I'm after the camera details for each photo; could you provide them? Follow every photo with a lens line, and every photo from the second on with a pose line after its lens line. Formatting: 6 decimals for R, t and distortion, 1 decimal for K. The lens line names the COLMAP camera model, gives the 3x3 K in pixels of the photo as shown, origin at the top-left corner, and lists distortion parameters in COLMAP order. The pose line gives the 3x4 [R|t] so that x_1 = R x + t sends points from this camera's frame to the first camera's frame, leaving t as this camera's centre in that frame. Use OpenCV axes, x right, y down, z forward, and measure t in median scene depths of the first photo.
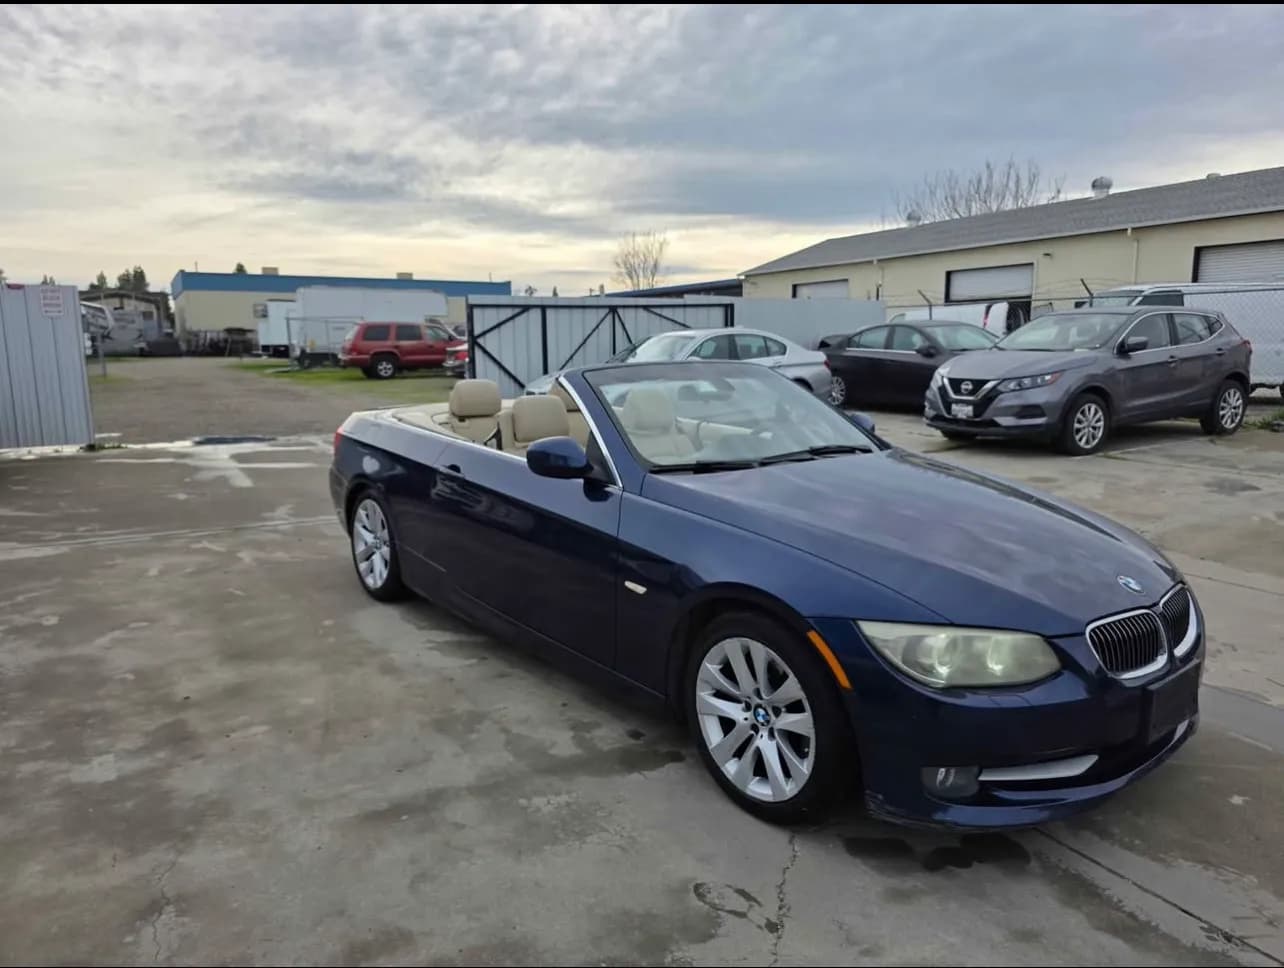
lens RADIAL K [[869.5, 0, 652.7], [0, 869.5, 482.3], [0, 0, 1]] dist [0.045592, -0.037494]
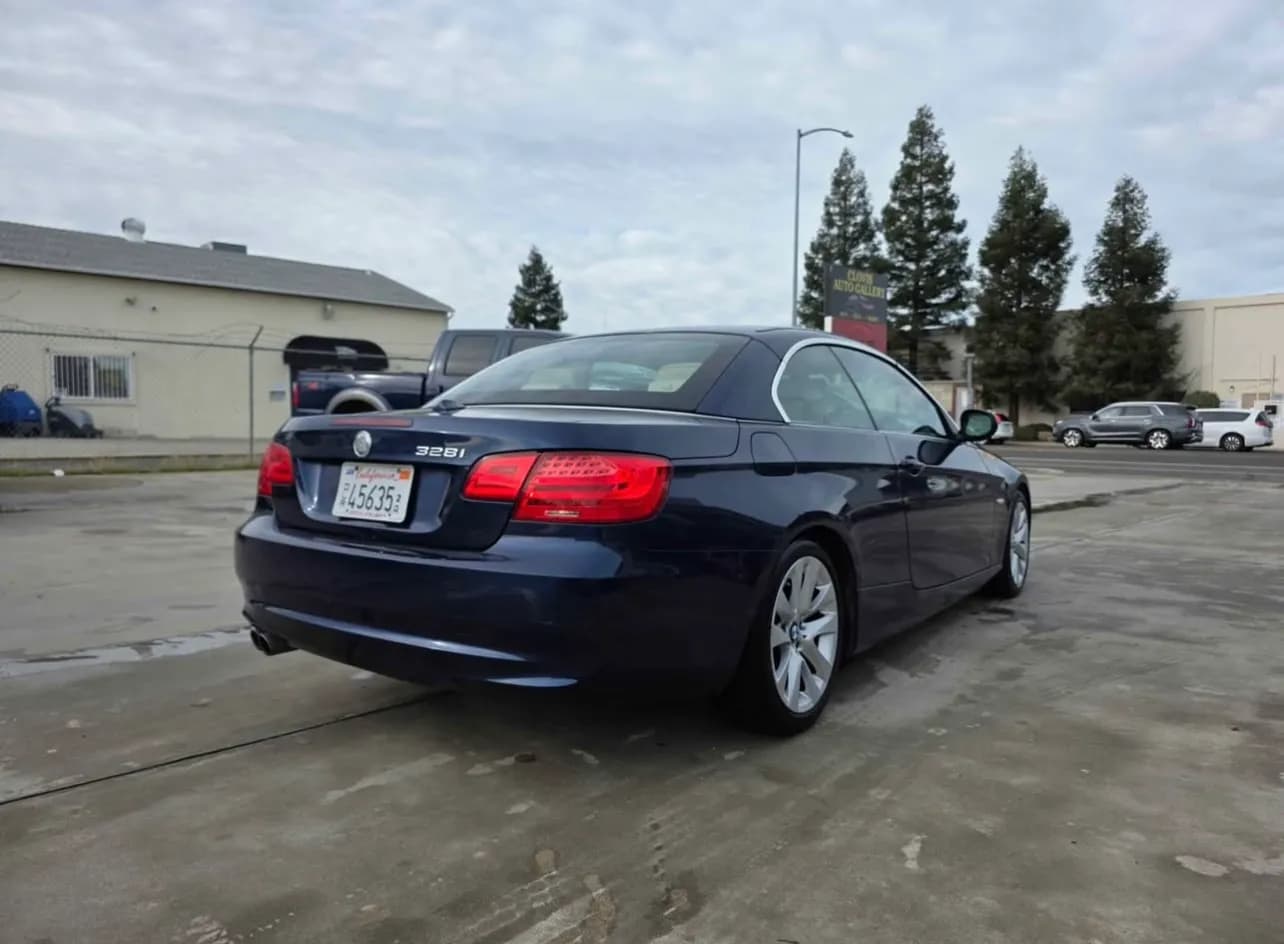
lens RADIAL K [[876.2, 0, 640.5], [0, 876.2, 474.9], [0, 0, 1]] dist [0.039402, -0.029069]
pose [[-0.252245, -0.057037, 0.965981, -0.857278], [0.151361, 0.983648, 0.097605, -0.106896], [-0.955752, 0.170832, -0.239487, 1.235467]]
